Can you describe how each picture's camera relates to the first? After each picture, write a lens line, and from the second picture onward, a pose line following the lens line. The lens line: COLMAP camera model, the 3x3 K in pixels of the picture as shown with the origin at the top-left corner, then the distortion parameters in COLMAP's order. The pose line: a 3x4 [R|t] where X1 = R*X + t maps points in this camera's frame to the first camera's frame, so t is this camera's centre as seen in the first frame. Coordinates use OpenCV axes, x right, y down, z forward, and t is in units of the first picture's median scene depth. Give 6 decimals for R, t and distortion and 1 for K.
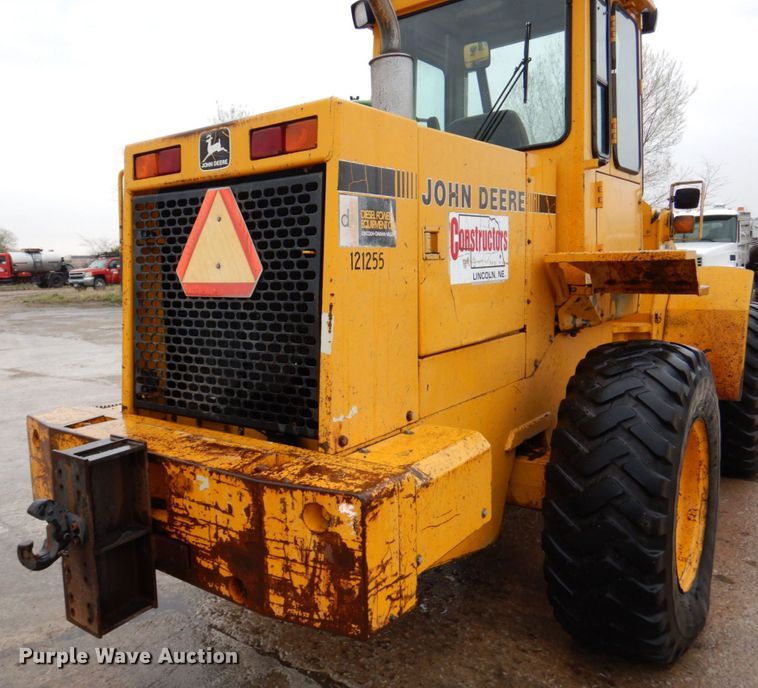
lens RADIAL K [[635.4, 0, 304.8], [0, 635.4, 343.2], [0, 0, 1]] dist [0.024082, -0.002954]
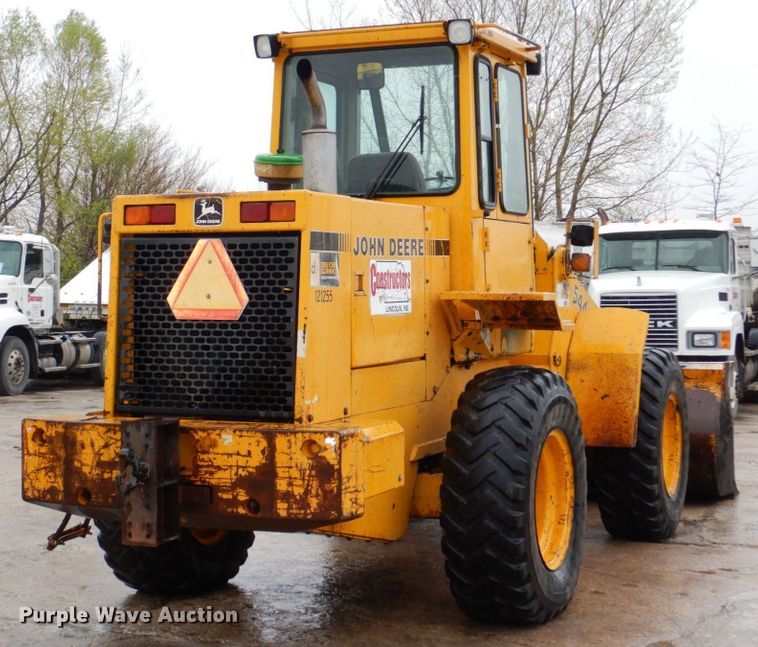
lens RADIAL K [[1372.7, 0, 379.0], [0, 1372.7, 323.5], [0, 0, 1]] dist [-0.025167, 0.006396]
pose [[0.954173, 0.020374, 0.298561, -0.609408], [0.009105, 0.995241, -0.097016, 0.202842], [-0.299117, 0.095289, 0.949447, -1.710934]]
